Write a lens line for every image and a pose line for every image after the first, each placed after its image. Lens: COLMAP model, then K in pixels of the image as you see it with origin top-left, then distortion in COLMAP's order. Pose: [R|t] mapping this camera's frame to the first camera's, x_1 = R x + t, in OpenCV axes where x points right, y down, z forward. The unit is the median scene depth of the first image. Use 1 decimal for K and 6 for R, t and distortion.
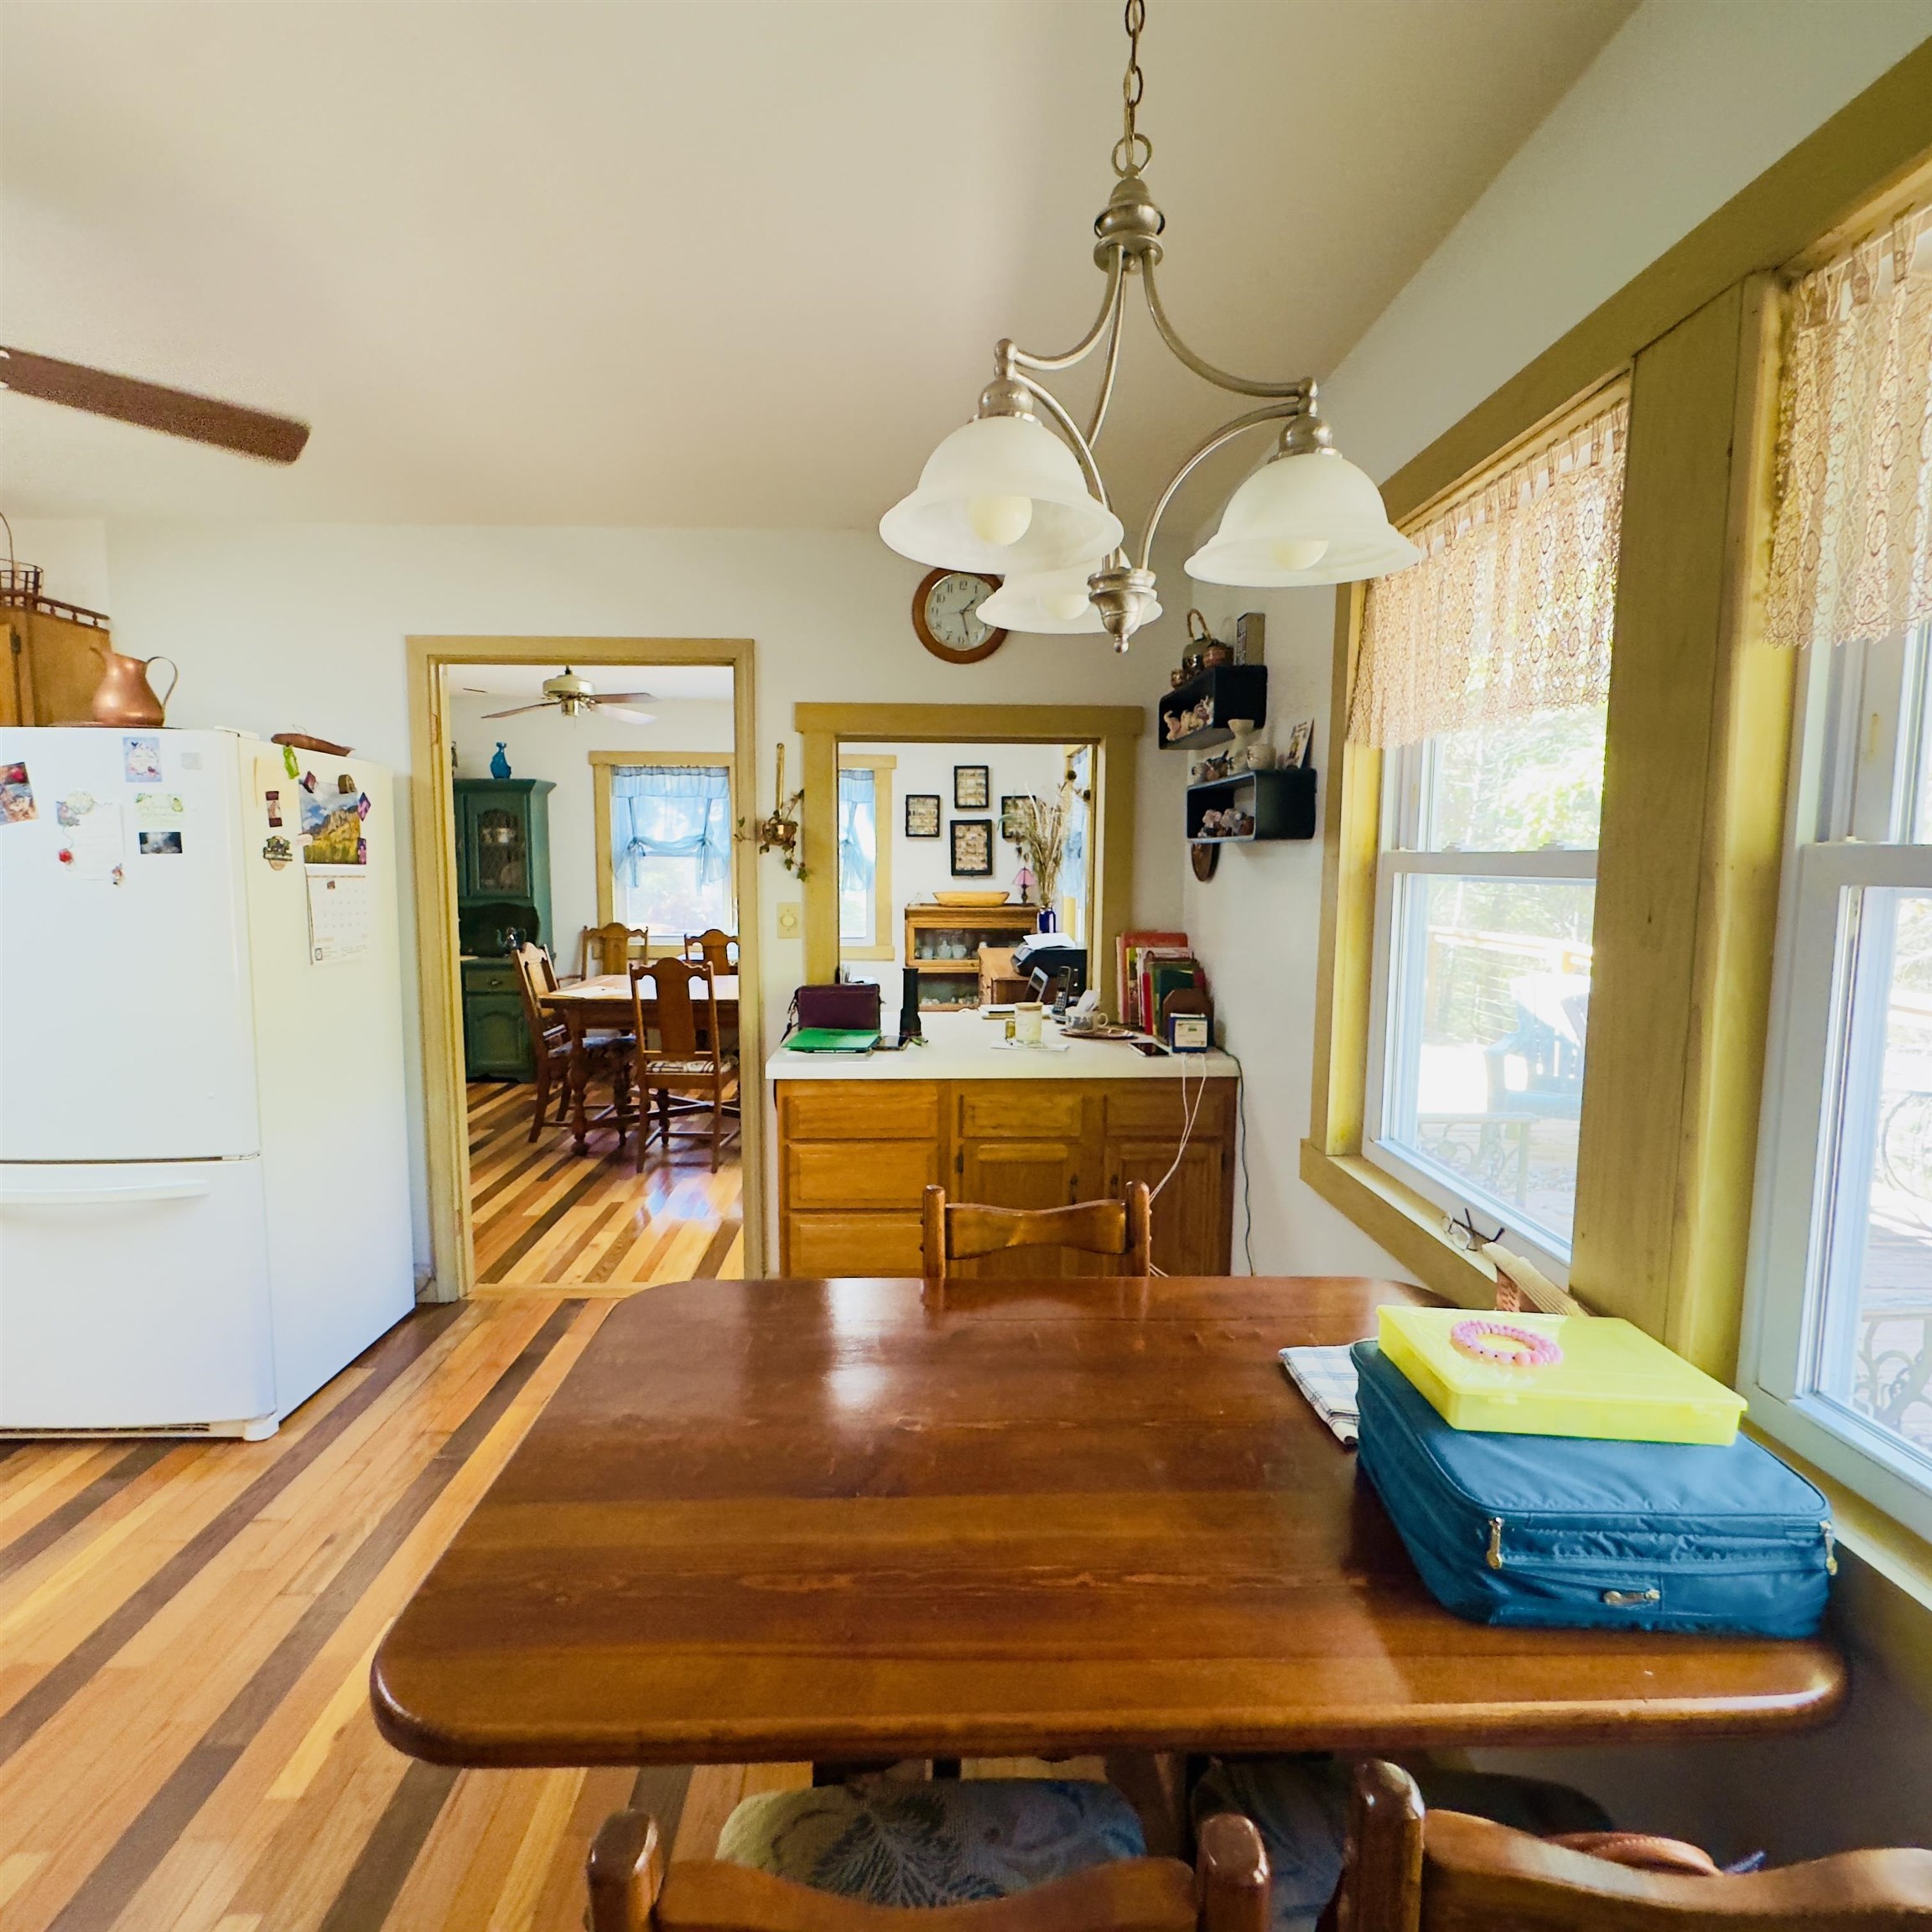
lens RADIAL K [[1032.8, 0, 951.9], [0, 1032.8, 957.1], [0, 0, 1]] dist [-0.001917, 0.001188]
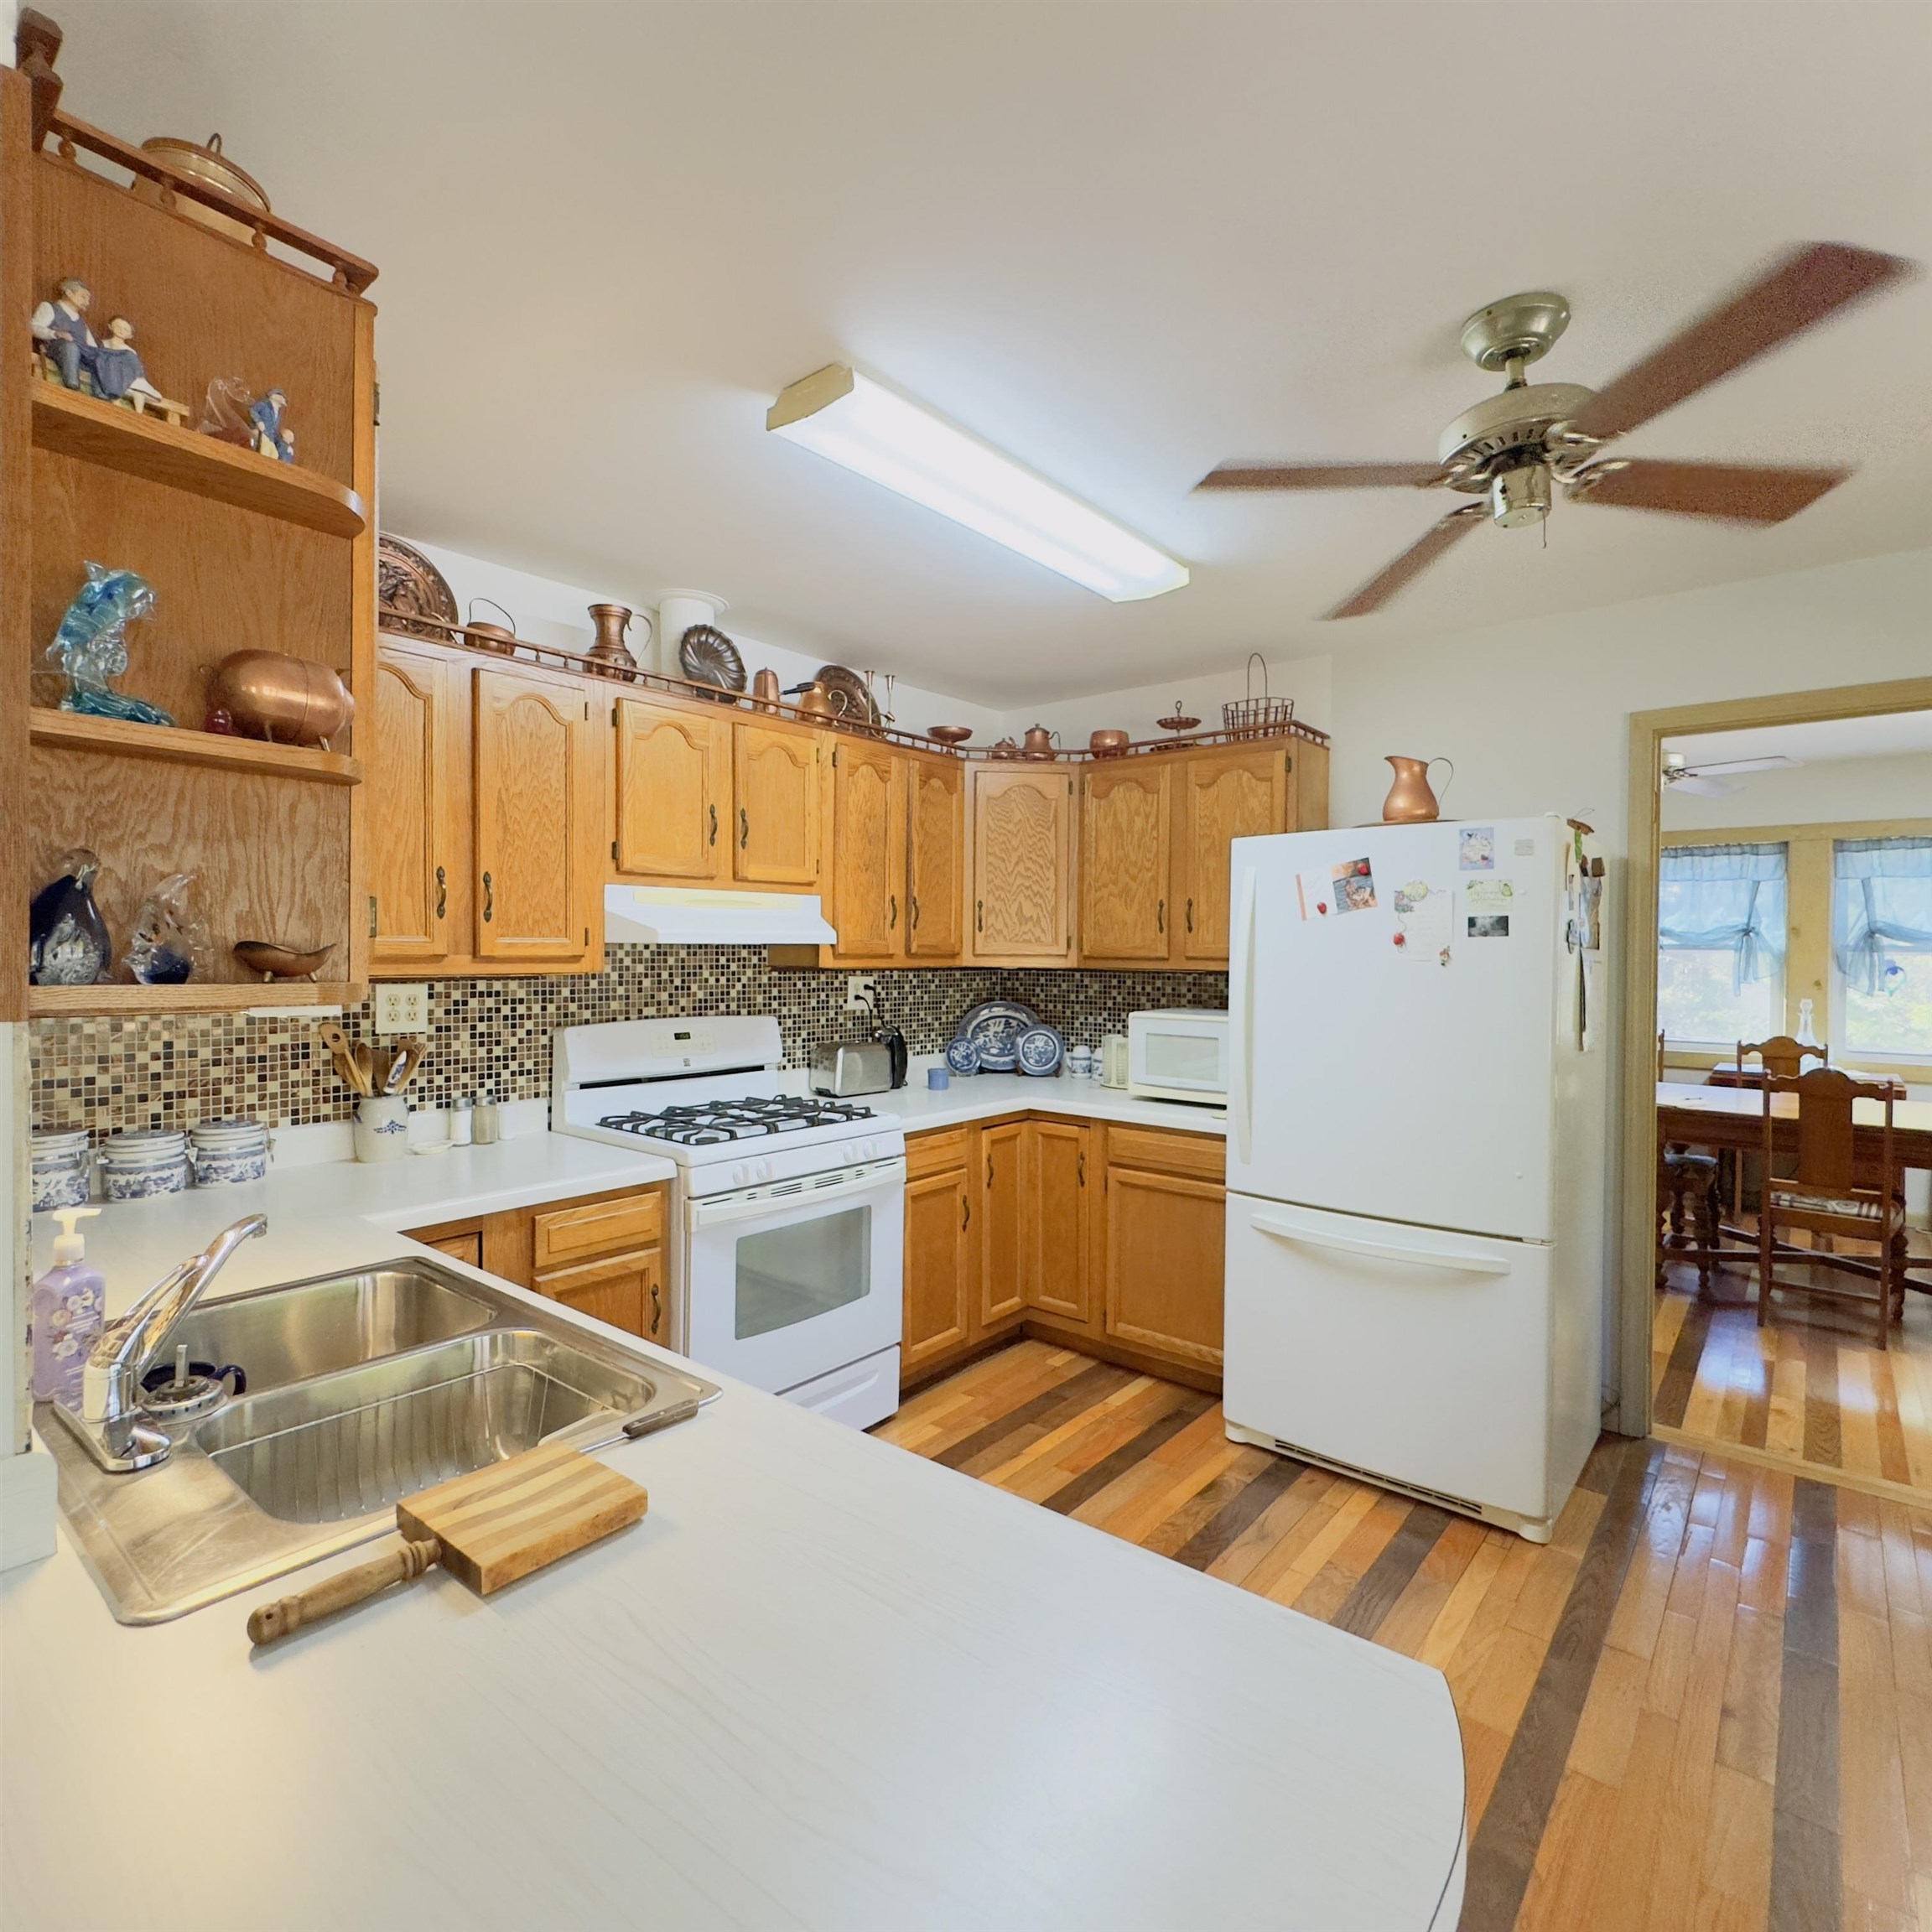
lens RADIAL K [[1032.8, 0, 971.2], [0, 1032.8, 962.2], [0, 0, 1]] dist [-0.001917, 0.001188]
pose [[0.753313, 0.011113, -0.657568, -0.429673], [-0.069464, 0.995609, -0.062752, 0.025194], [0.653983, 0.092949, 0.750777, -0.116227]]
